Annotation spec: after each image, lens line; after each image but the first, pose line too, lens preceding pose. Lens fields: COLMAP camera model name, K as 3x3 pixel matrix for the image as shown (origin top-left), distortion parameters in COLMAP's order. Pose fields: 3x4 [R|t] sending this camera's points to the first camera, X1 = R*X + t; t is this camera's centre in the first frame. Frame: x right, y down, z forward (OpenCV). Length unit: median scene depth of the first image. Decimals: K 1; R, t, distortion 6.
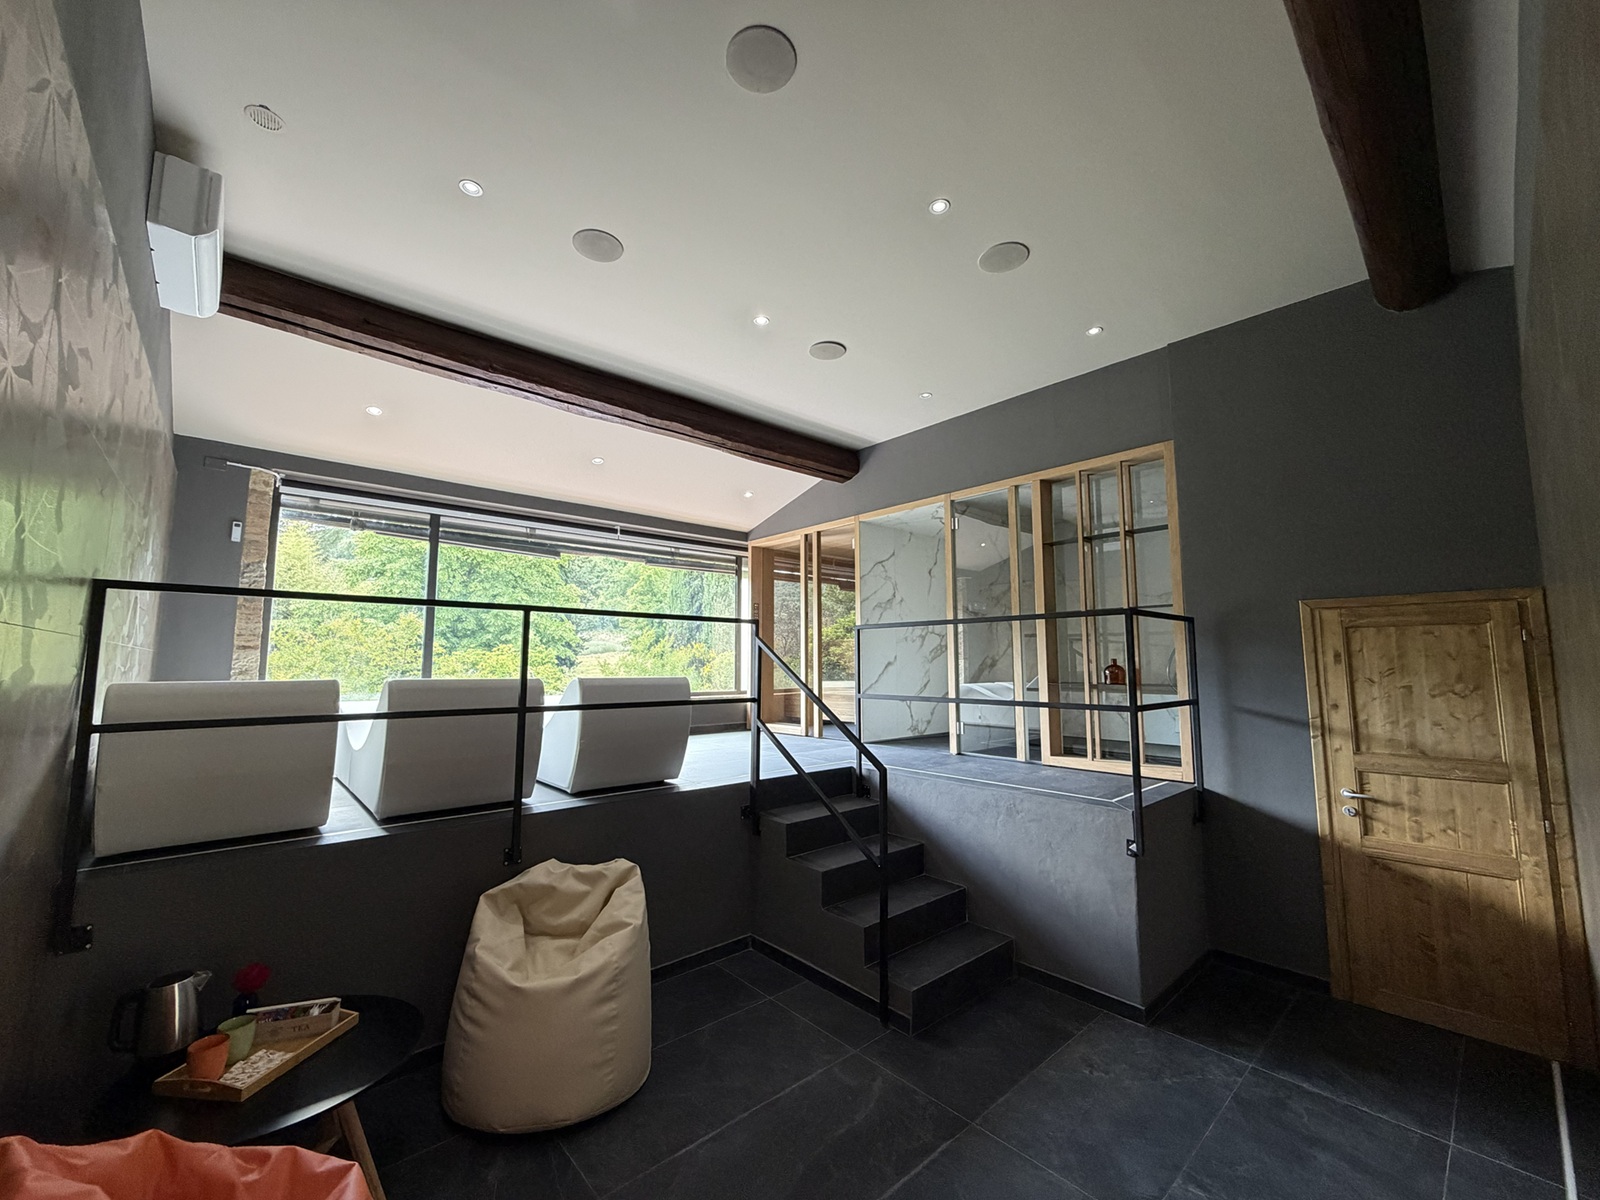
lens RADIAL K [[636.1, 0, 792.0], [0, 636.1, 602.4], [0, 0, 1]] dist [-0.000941, 0.000936]
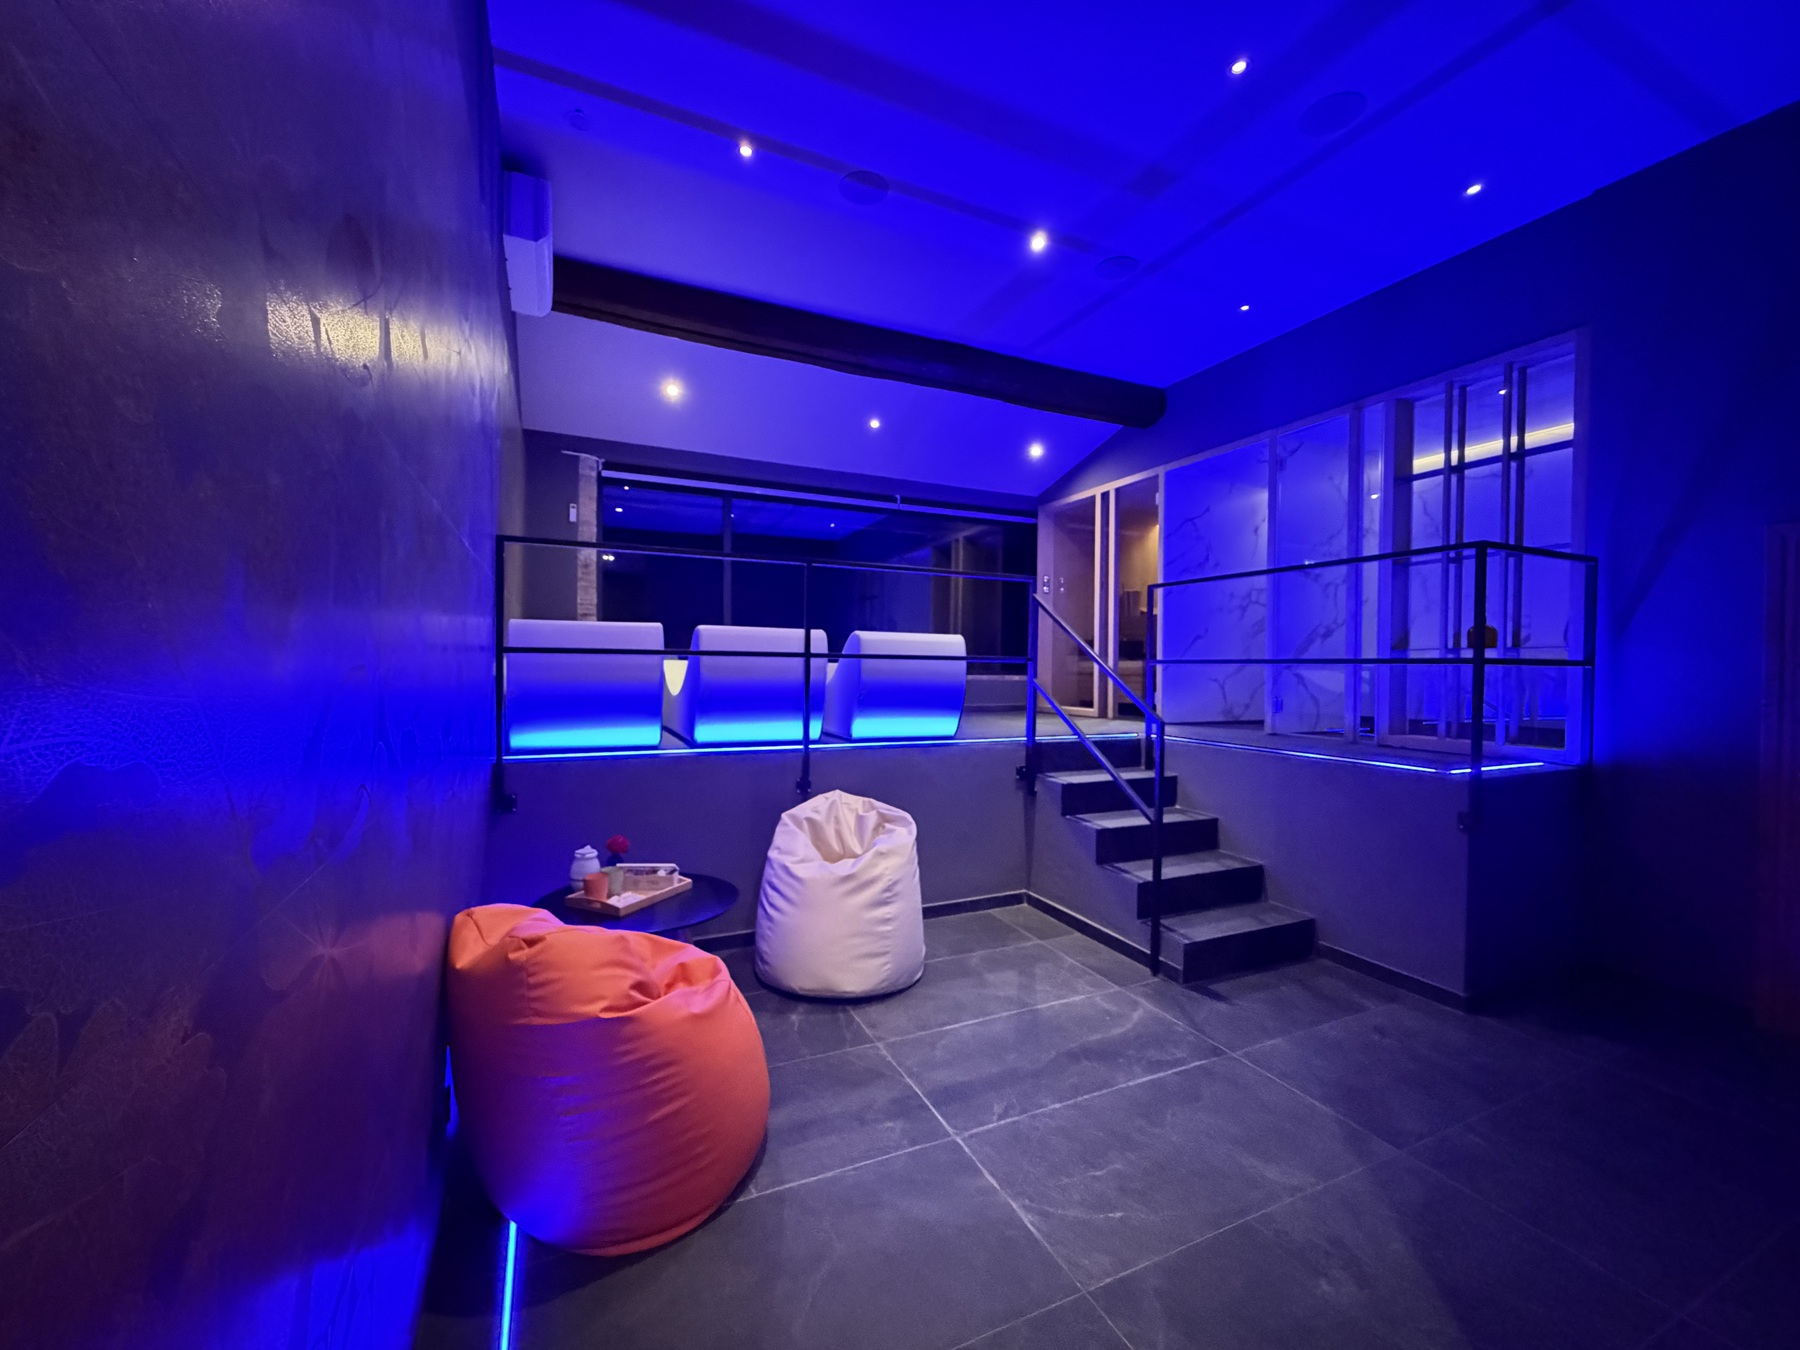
lens RADIAL K [[715.6, 0, 891.5], [0, 715.6, 678.8], [0, 0, 1]] dist [-0.000941, 0.000936]
pose [[0.958027, 0.015909, -0.286235, 0.045492], [0.016771, 0.993639, 0.111357, 0.051762], [0.286186, -0.111484, 0.951666, -0.091181]]
